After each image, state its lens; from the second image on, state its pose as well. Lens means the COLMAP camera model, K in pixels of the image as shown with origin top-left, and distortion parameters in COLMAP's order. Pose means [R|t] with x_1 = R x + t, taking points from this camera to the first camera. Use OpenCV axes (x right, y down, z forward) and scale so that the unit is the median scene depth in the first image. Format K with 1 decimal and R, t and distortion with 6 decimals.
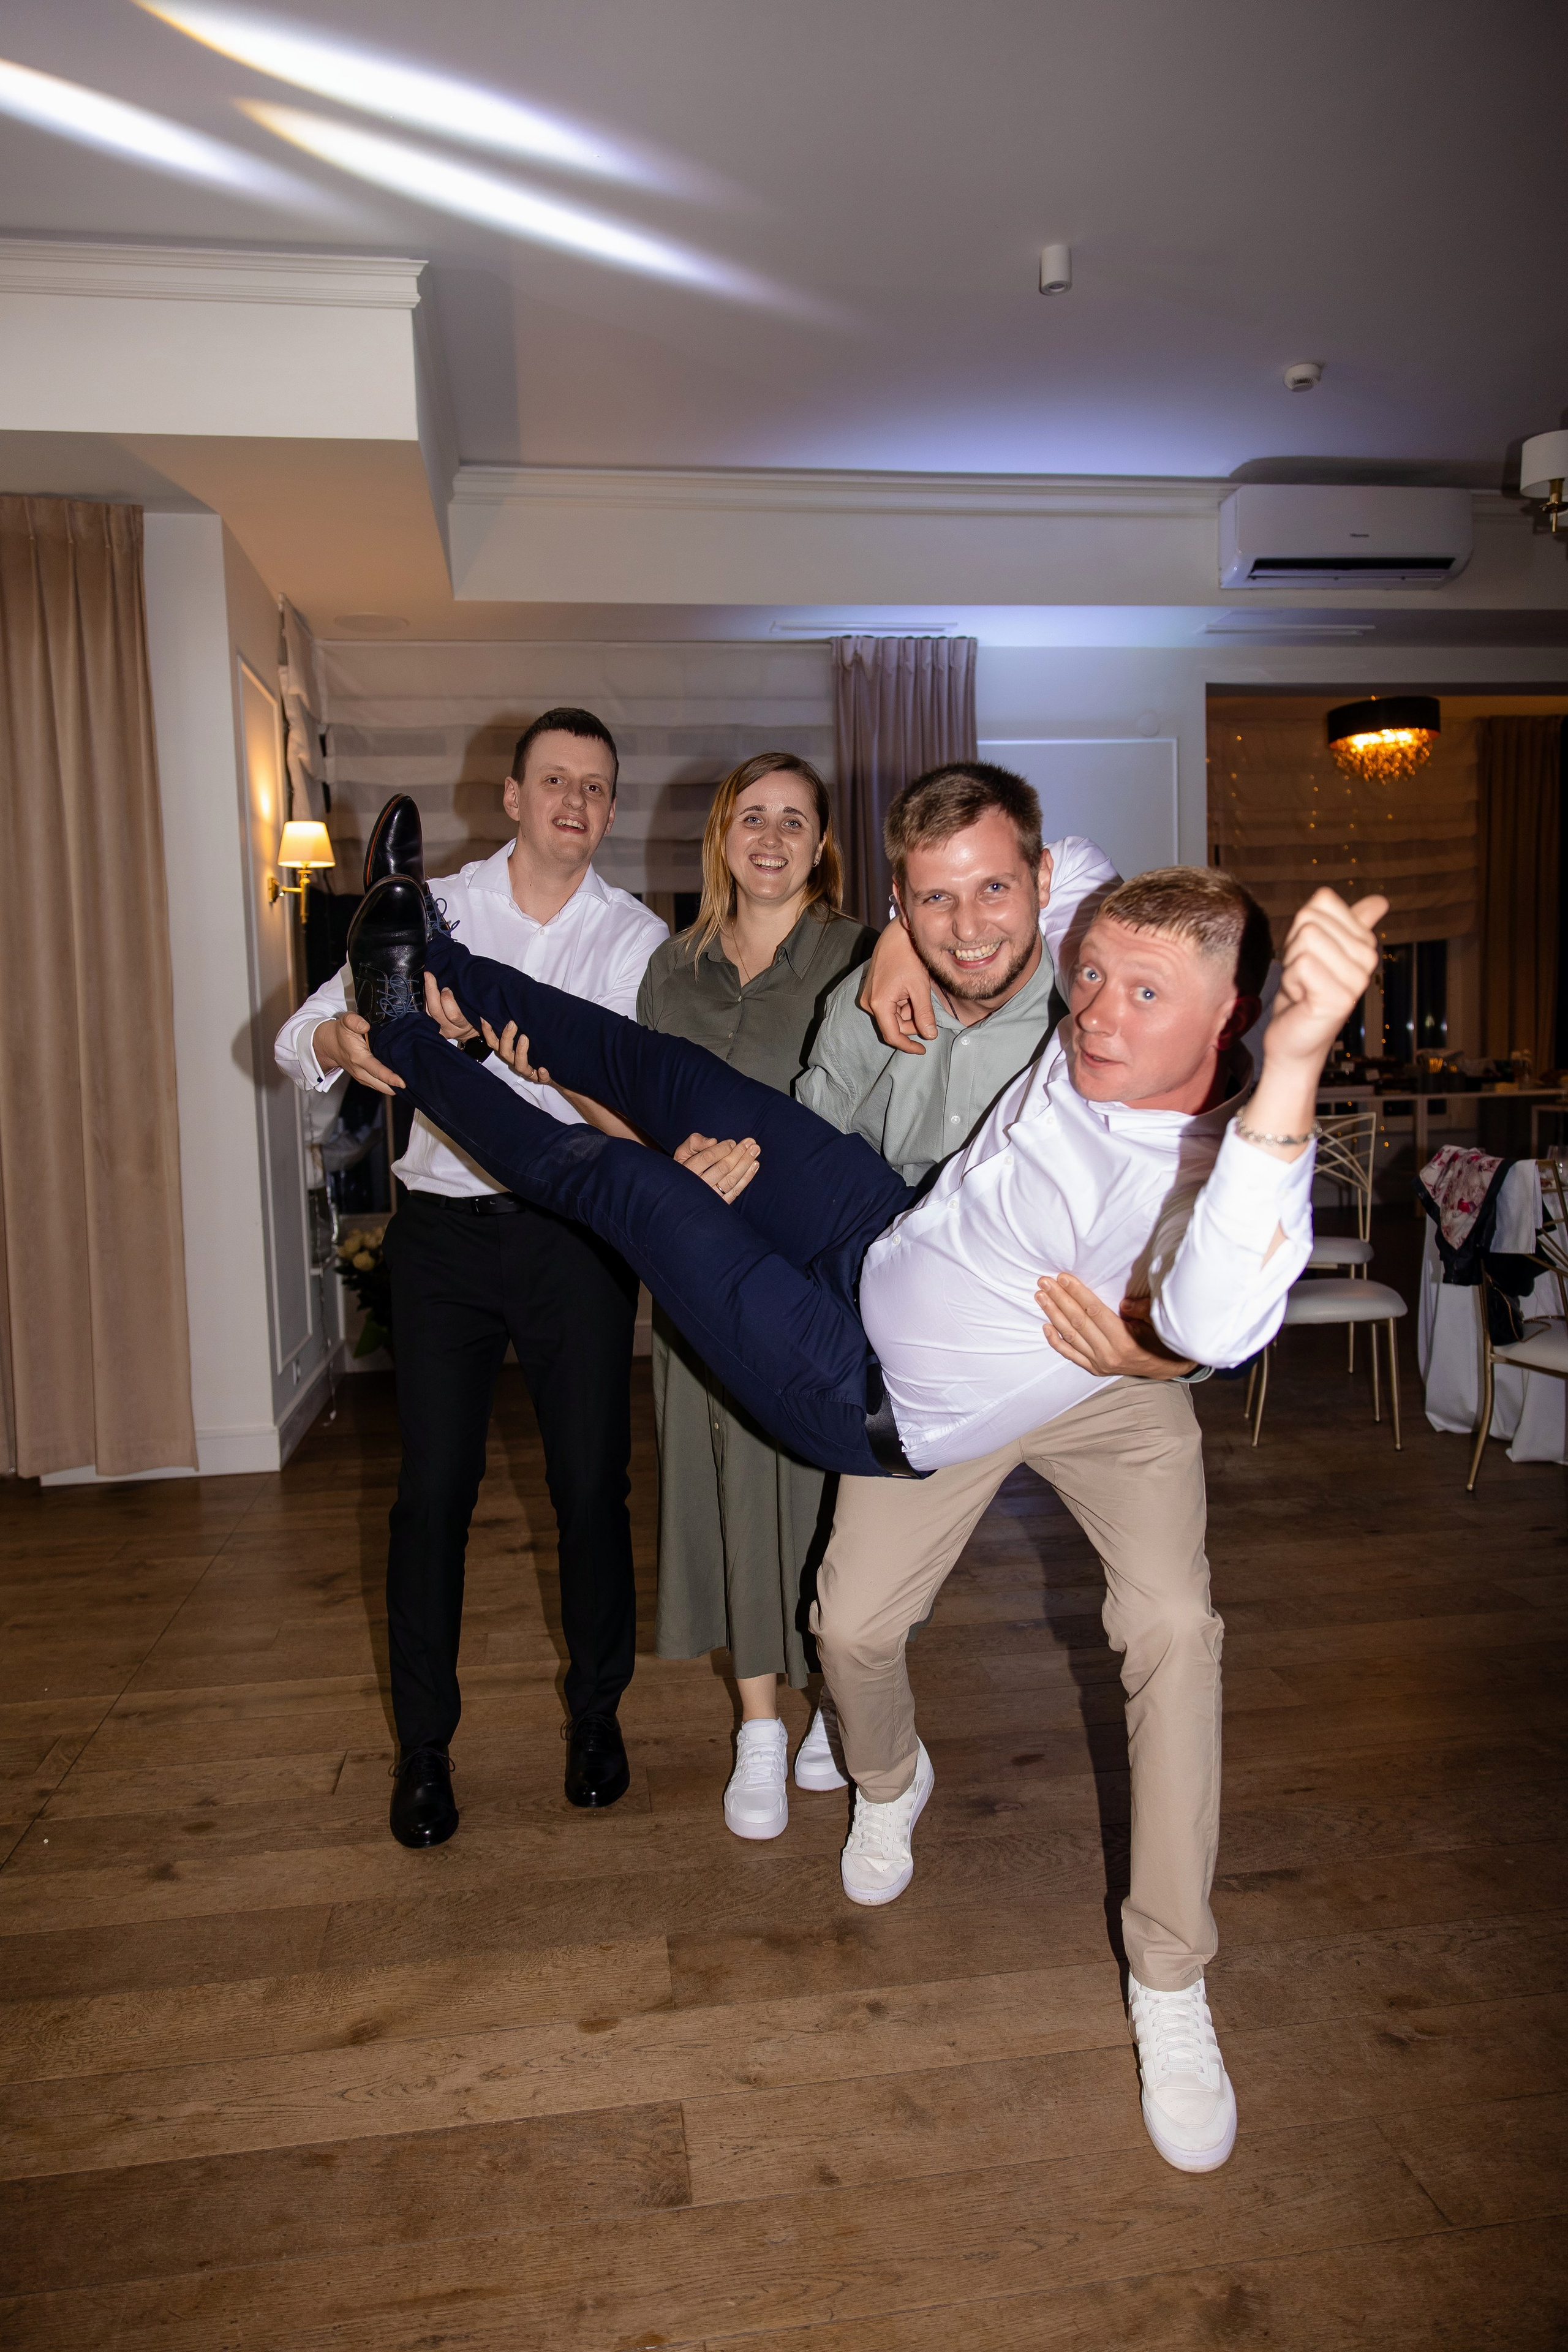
lens RADIAL K [[1561.8, 0, 788.3], [0, 1561.8, 1172.6], [0, 0, 1]] dist [-0.001467, 0.000151]
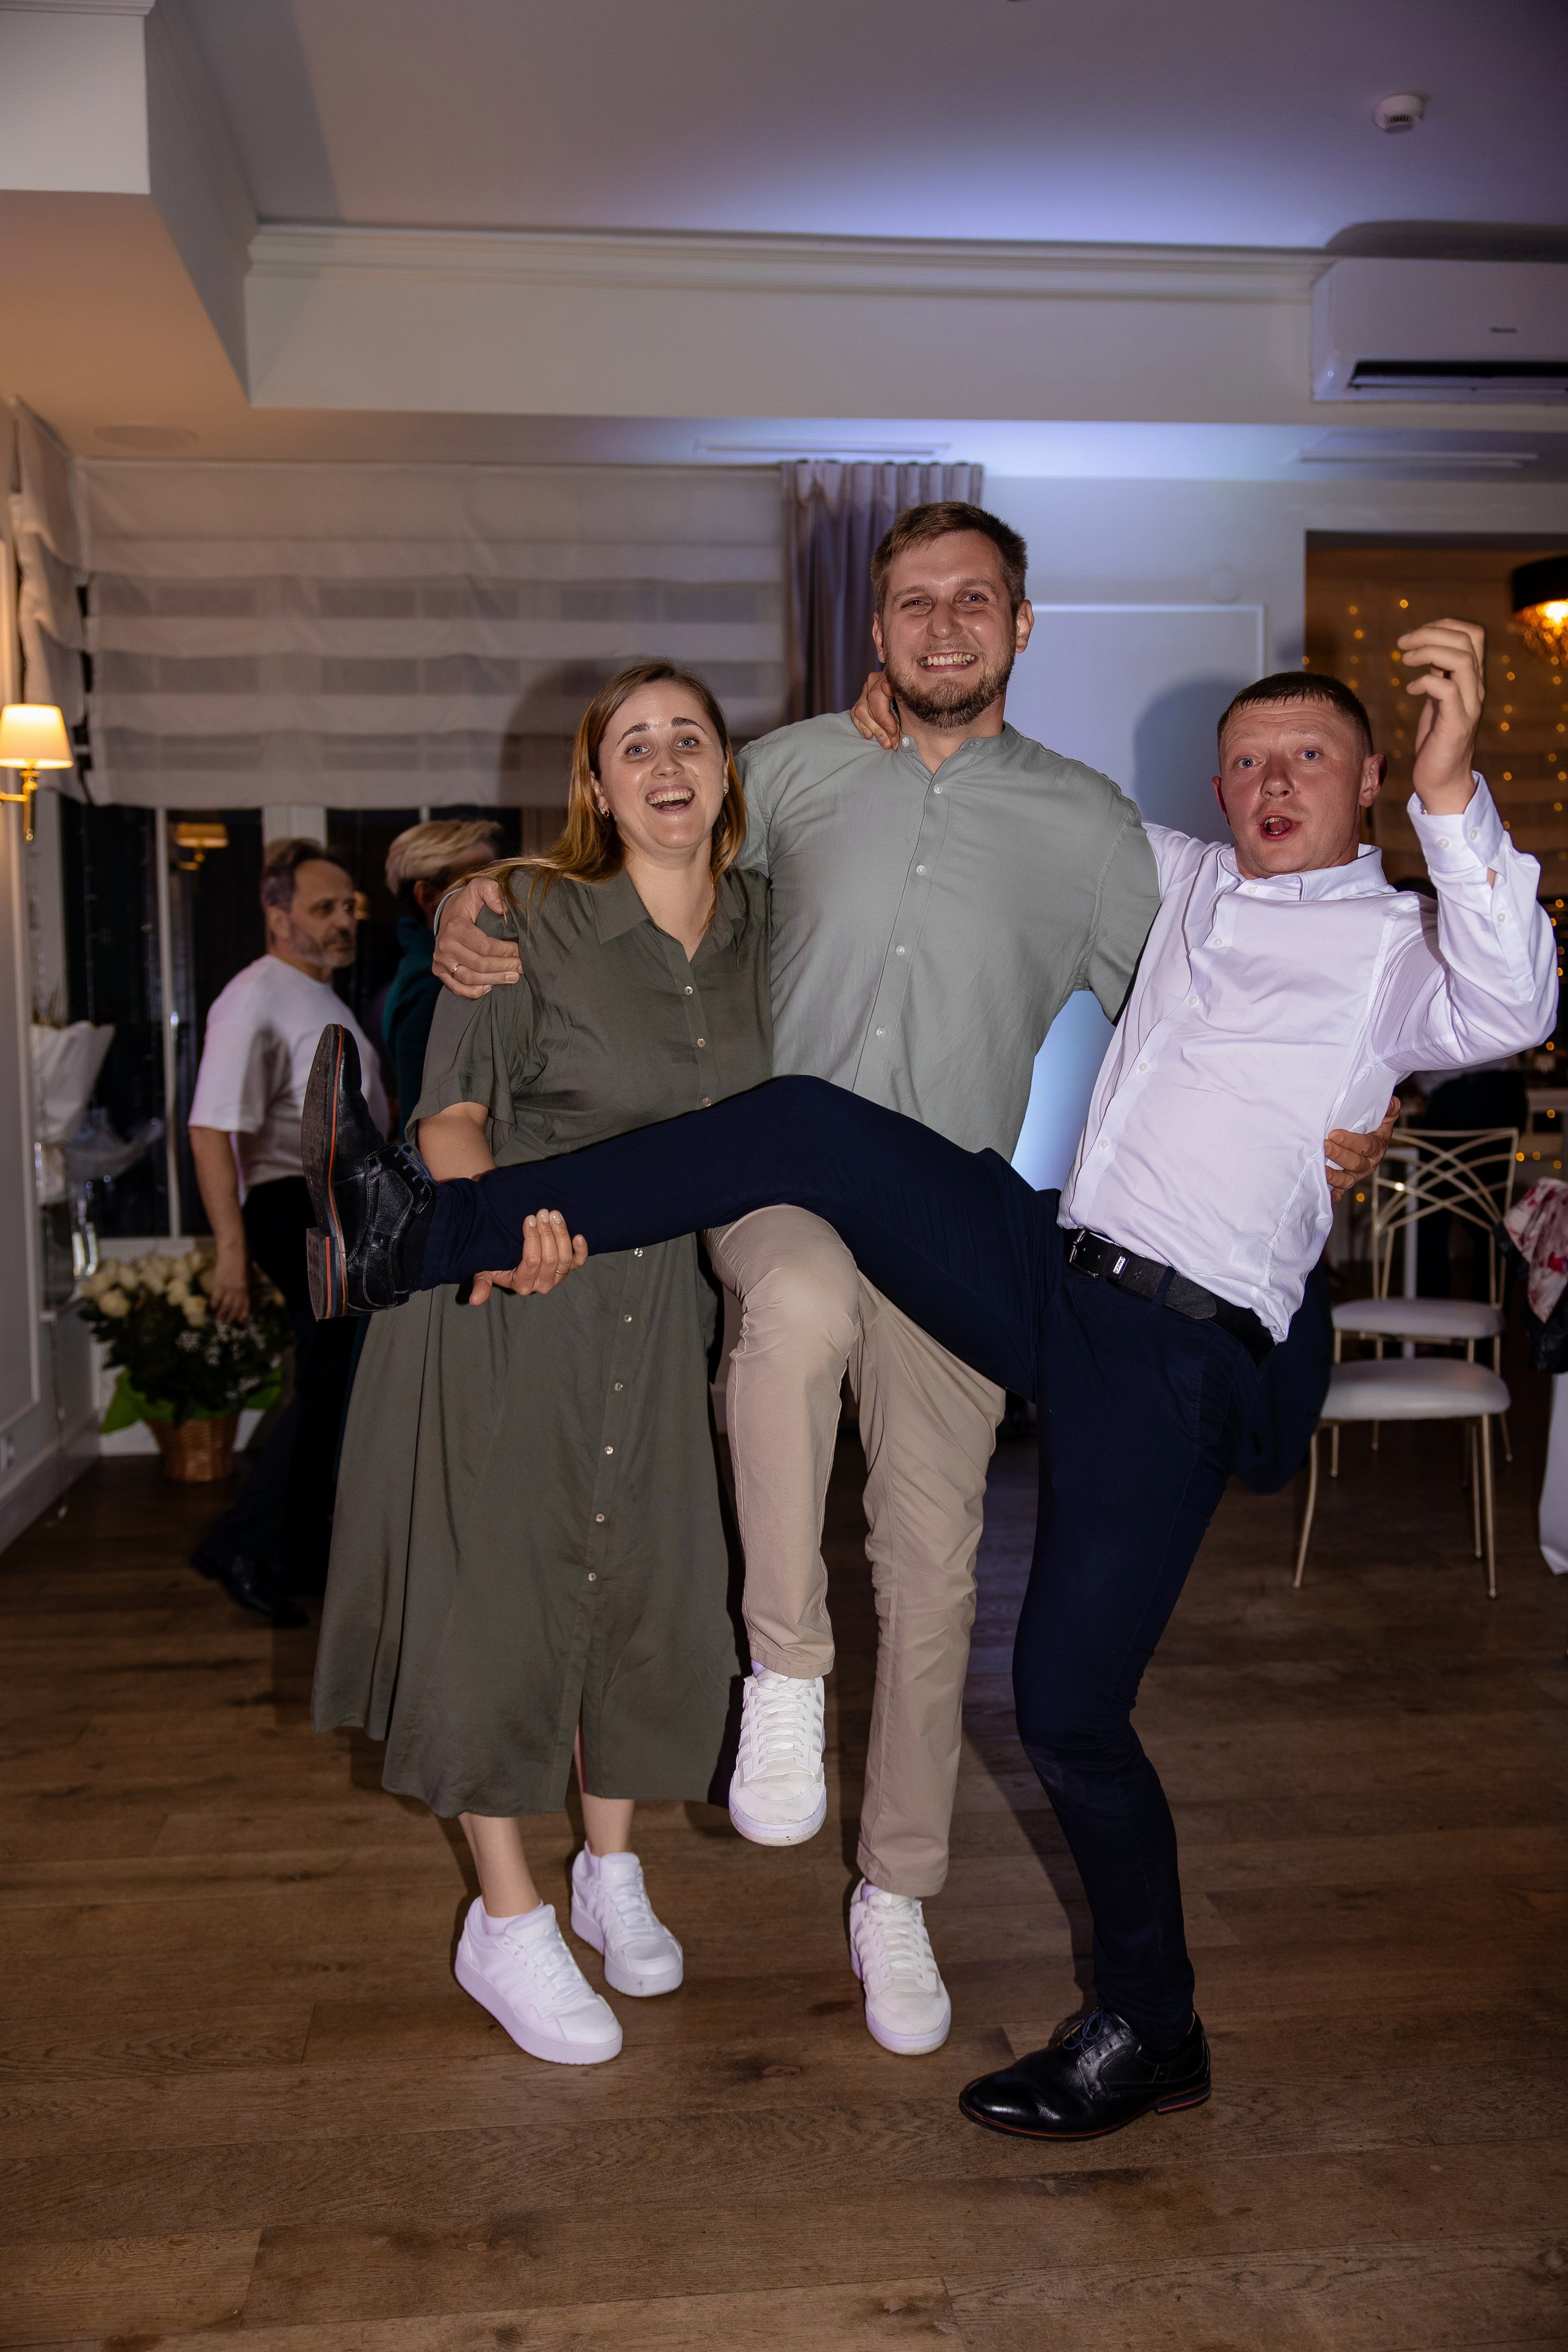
lens RADIAL K [[2158.9, 0, 792.5], [0, 2158.9, 1185.8], [0, 0, 1]] dist [0.000598, -0.000690]
pose [[0.999371, 0.021179, -0.028452, 0.103845], [-0.021229, 0.999774, -0.001454, -0.005409], [0.028415, 0.002057, 0.999594, -0.009868]]
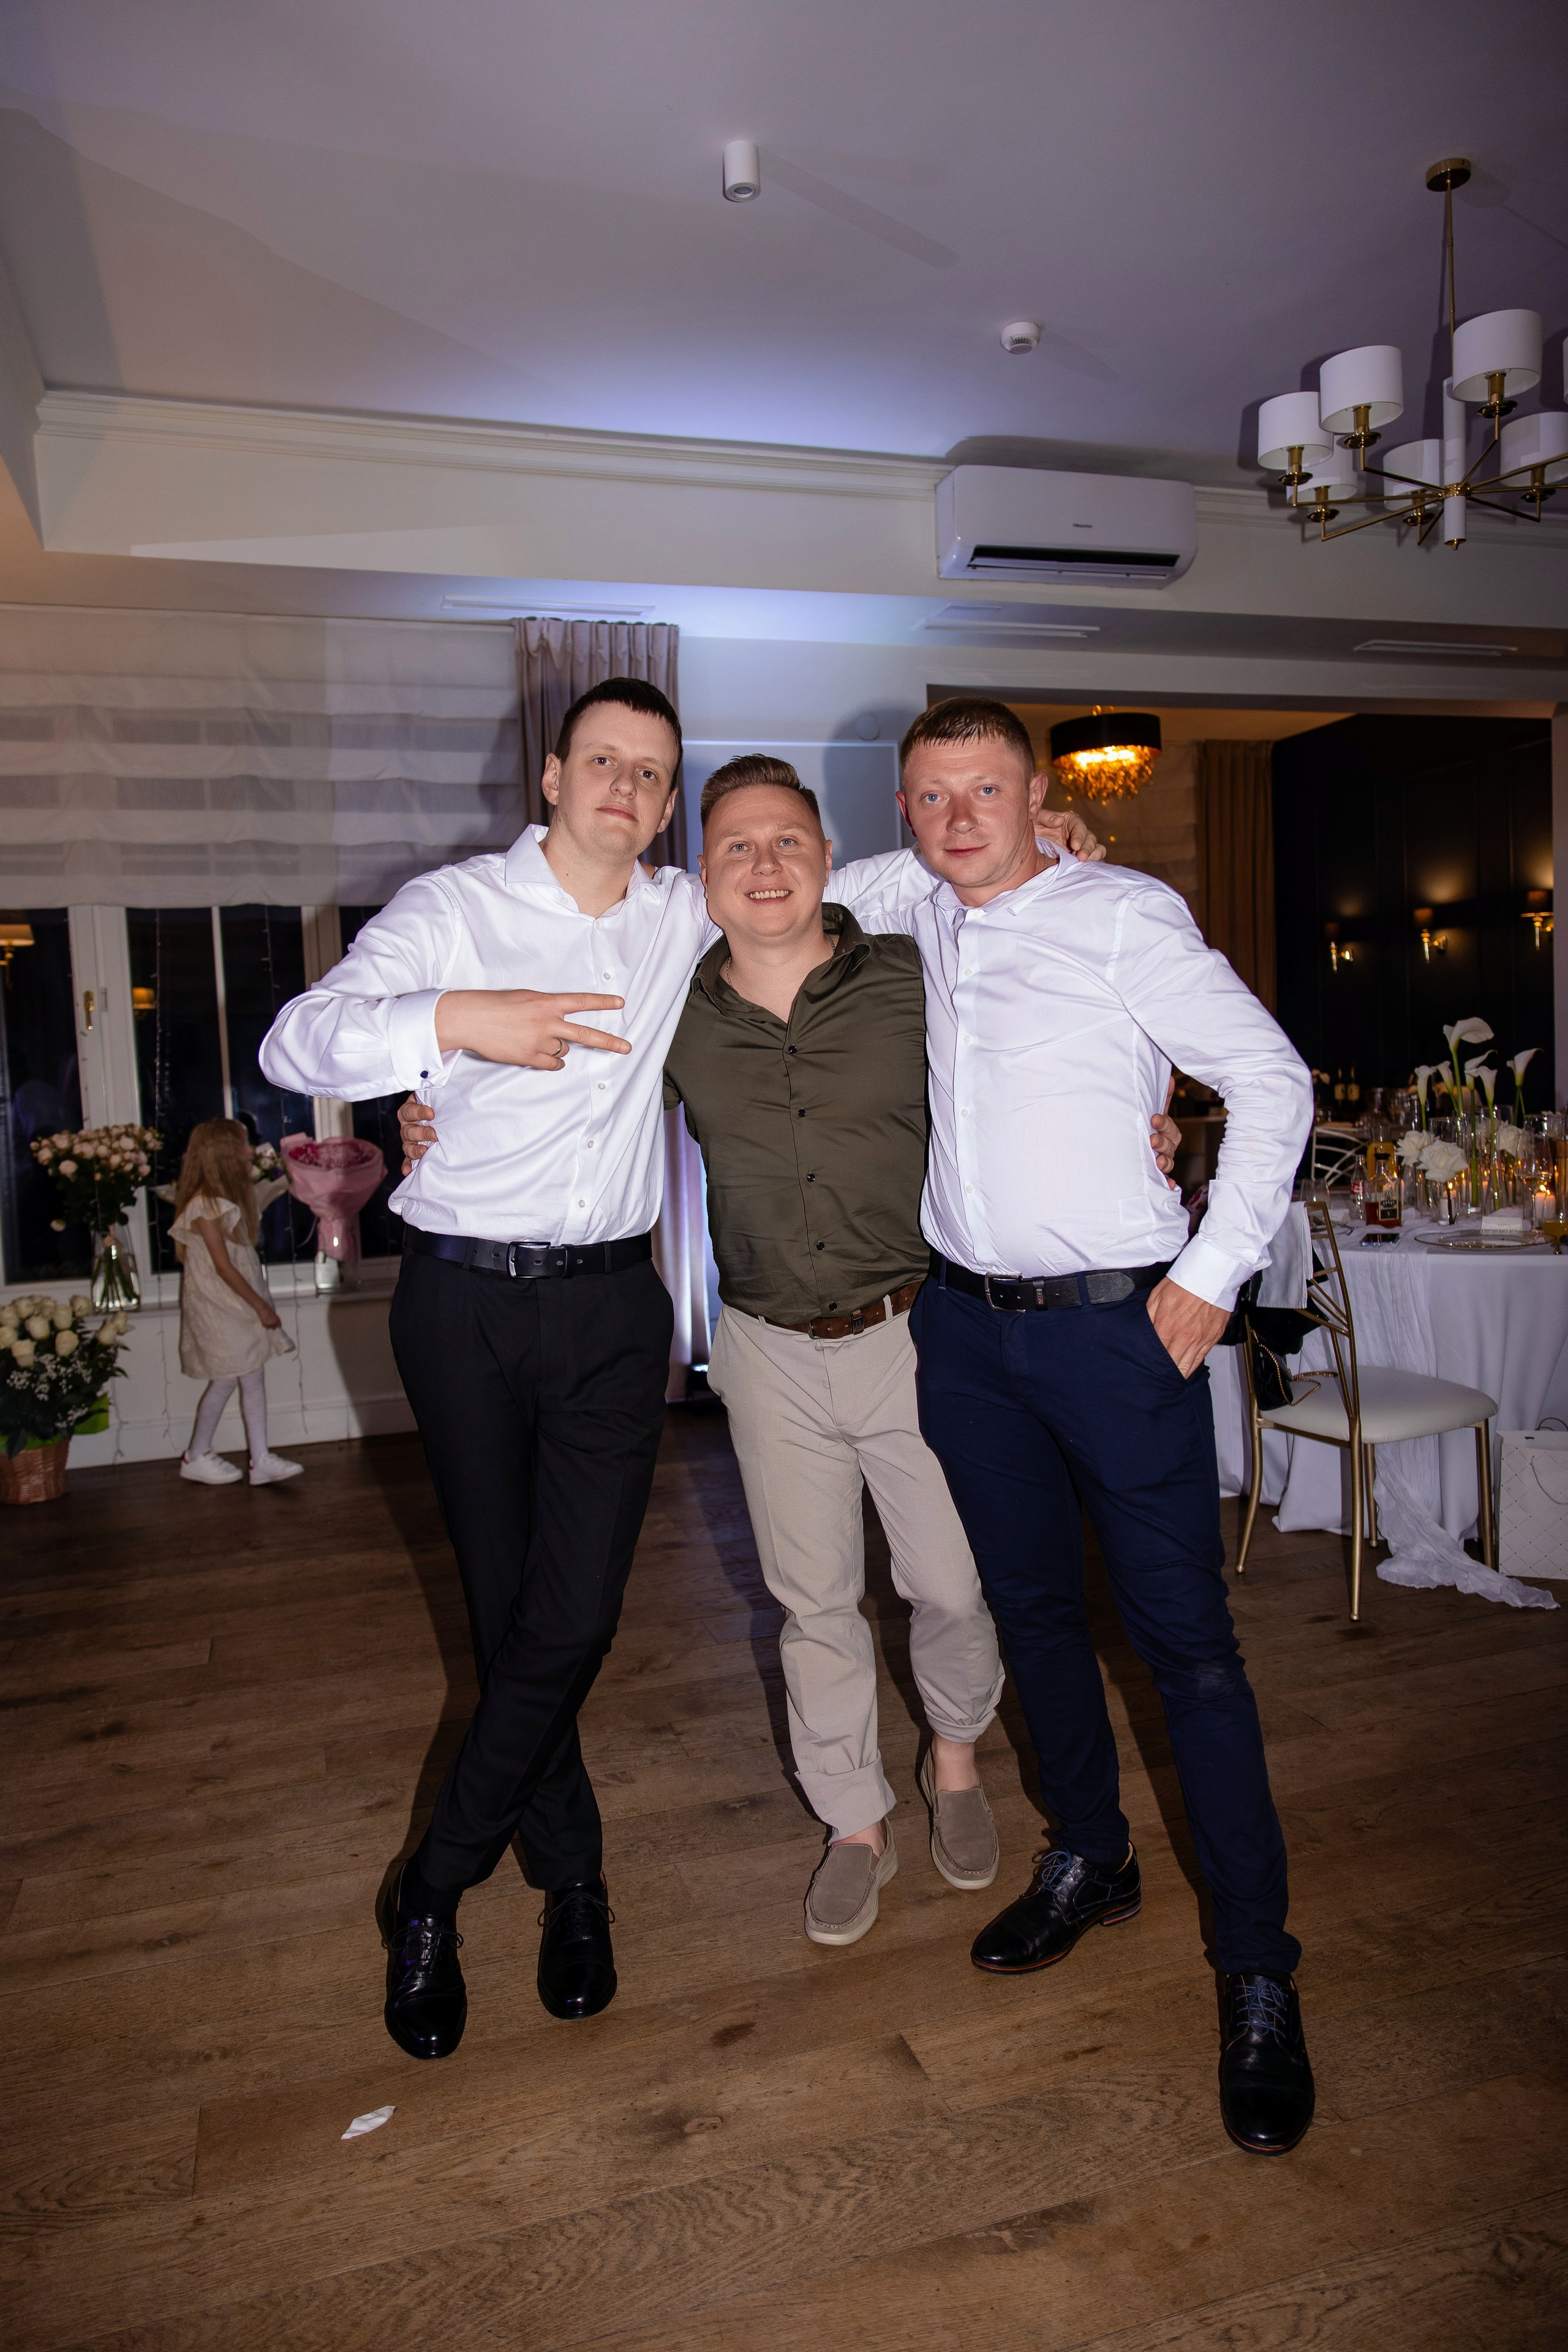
lens RADIAL K [[1561.8, 0, 788.3], [0, 1561.8, 1172.6], [0, 0, 1]] dist [-0.001467, 0.000151]
pose [[0.986298, -0.023076, 0.163350, 0.044469], [0.026098, 0.999525, -0.016381, -0.016399], [-0.162895, 0.020419, 0.986432, 0.165351]]
